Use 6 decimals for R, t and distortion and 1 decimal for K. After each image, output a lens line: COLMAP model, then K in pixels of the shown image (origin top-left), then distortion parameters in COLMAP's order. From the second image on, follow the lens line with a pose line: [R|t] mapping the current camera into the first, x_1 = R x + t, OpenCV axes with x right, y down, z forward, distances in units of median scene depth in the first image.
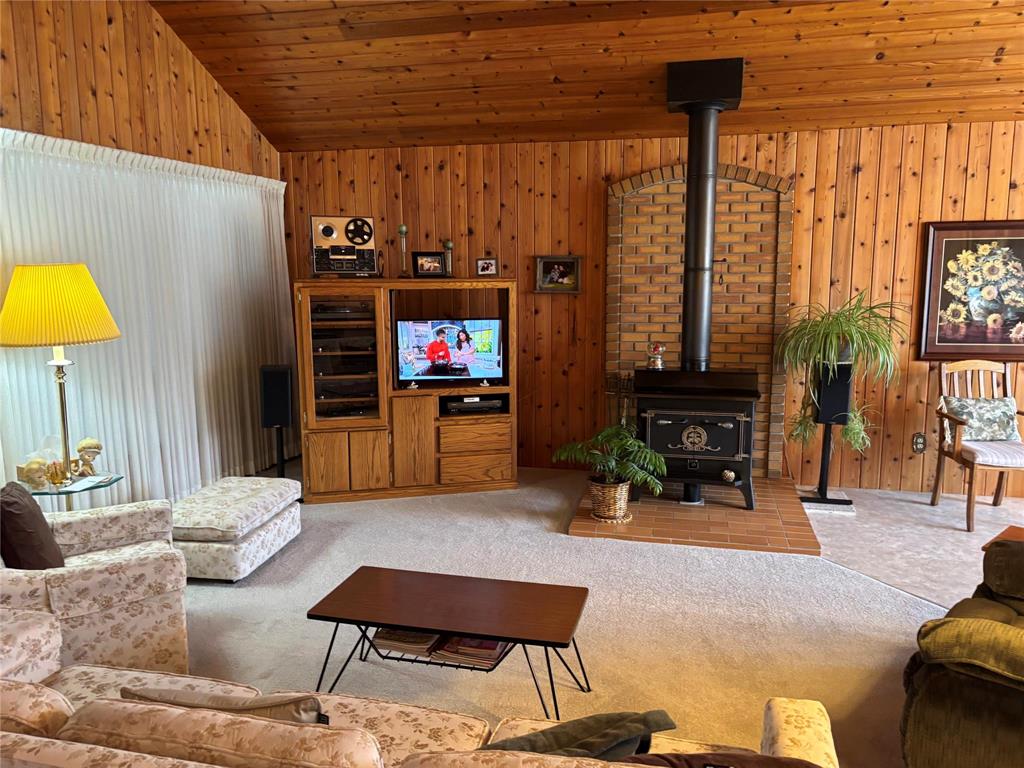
lens RADIAL K [[773.9, 0, 508.4], [0, 773.9, 382.5], [0, 0, 1]] dist [0.052440, -0.053764]
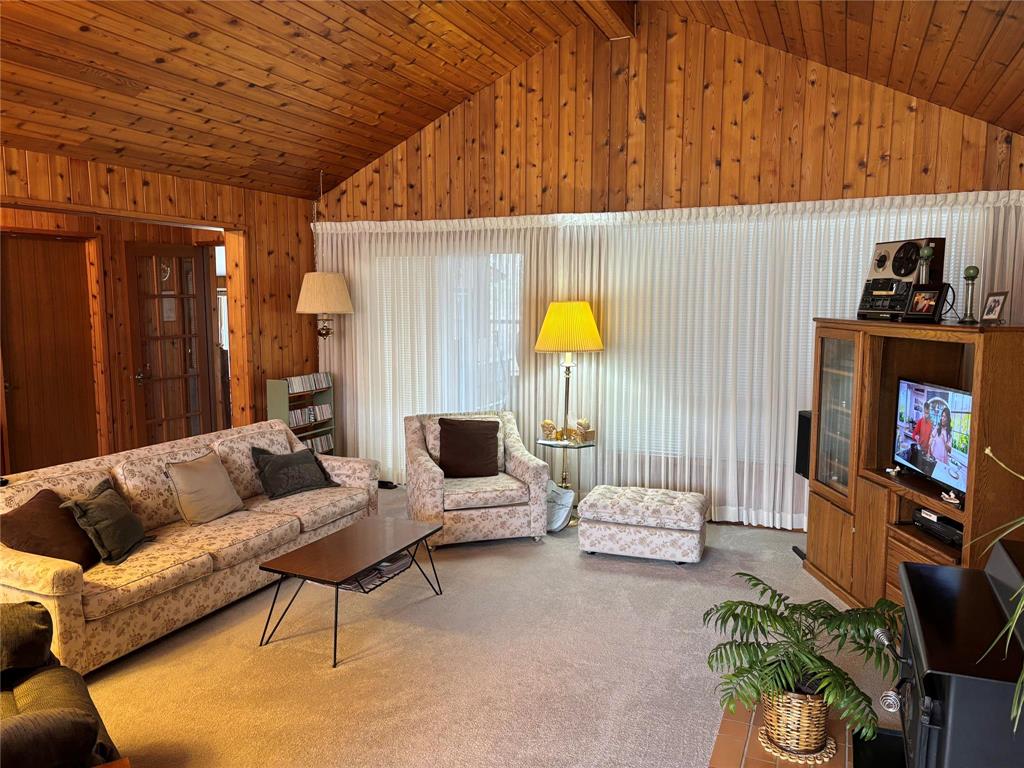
lens RADIAL K [[773.9, 0, 511.1], [0, 773.9, 386.1], [0, 0, 1]] dist [0.052440, -0.053764]
pose [[-0.178614, 0.115909, -0.977068, 0.722241], [-0.146112, 0.978902, 0.142837, -0.141309], [0.973010, 0.168274, -0.157910, 0.866563]]
